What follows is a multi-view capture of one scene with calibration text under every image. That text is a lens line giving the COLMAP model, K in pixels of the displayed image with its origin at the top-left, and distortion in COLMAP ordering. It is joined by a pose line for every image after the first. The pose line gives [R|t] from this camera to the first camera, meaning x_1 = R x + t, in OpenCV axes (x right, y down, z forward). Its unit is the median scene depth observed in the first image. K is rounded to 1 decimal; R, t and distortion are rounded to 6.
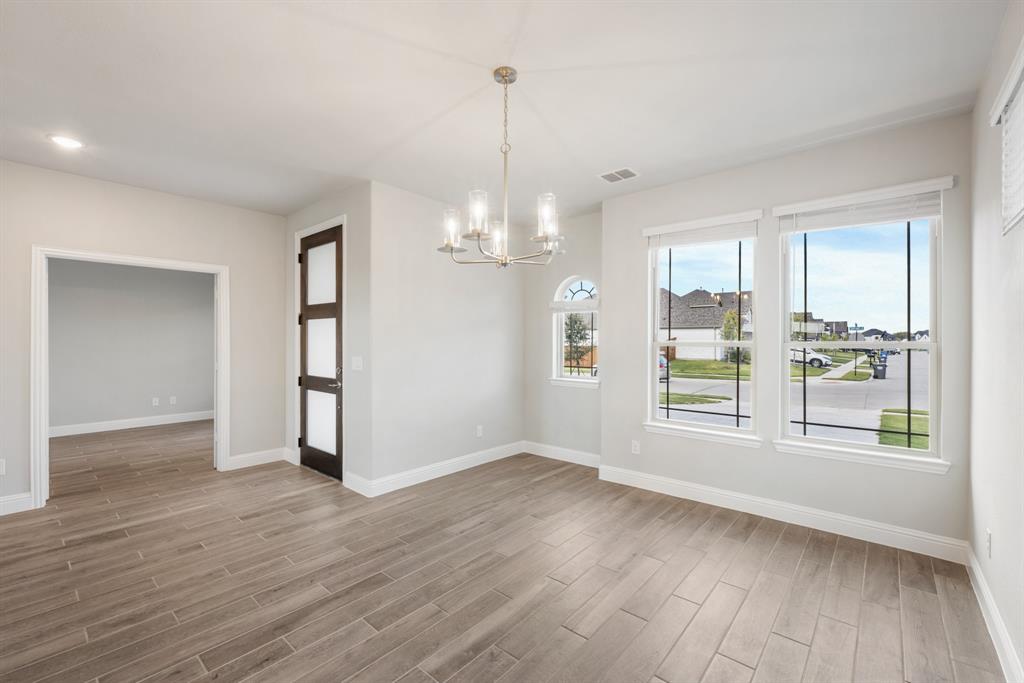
lens RADIAL K [[414.3, 0, 517.5], [0, 414.3, 346.3], [0, 0, 1]] dist [-0.000946, -0.000032]
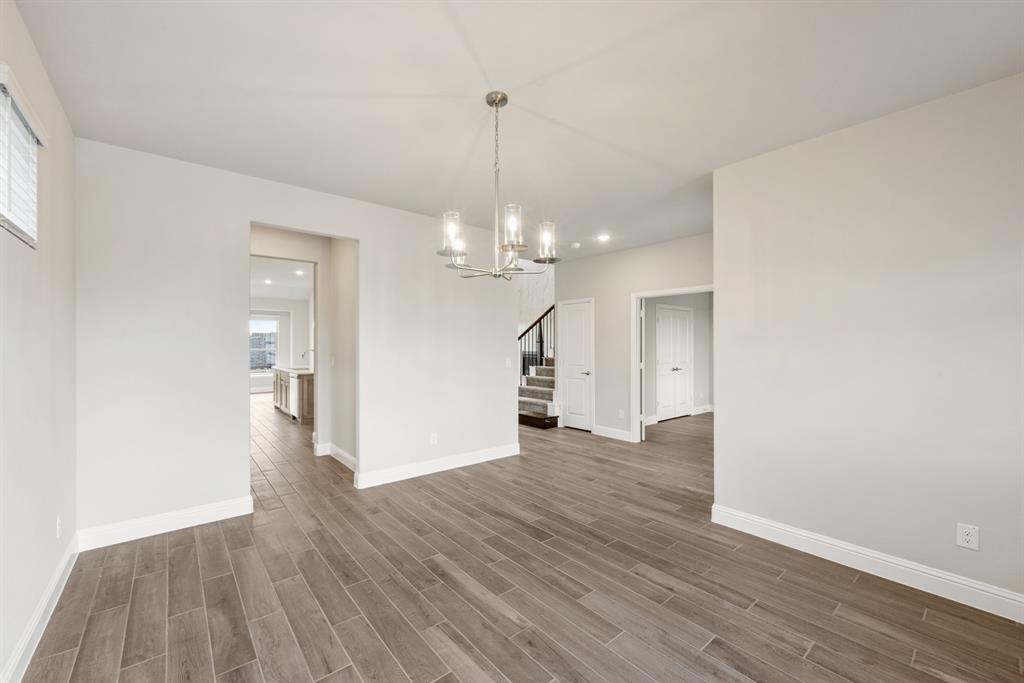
lens RADIAL K [[414.3, 0, 517.5], [0, 414.3, 346.3], [0, 0, 1]] dist [-0.000946, -0.000032]
pose [[-0.149006, -0.000904, -0.988836, 0.759598], [-0.014728, 0.999891, 0.001305, -0.011806], [0.988727, 0.014758, -0.149003, 0.906235]]
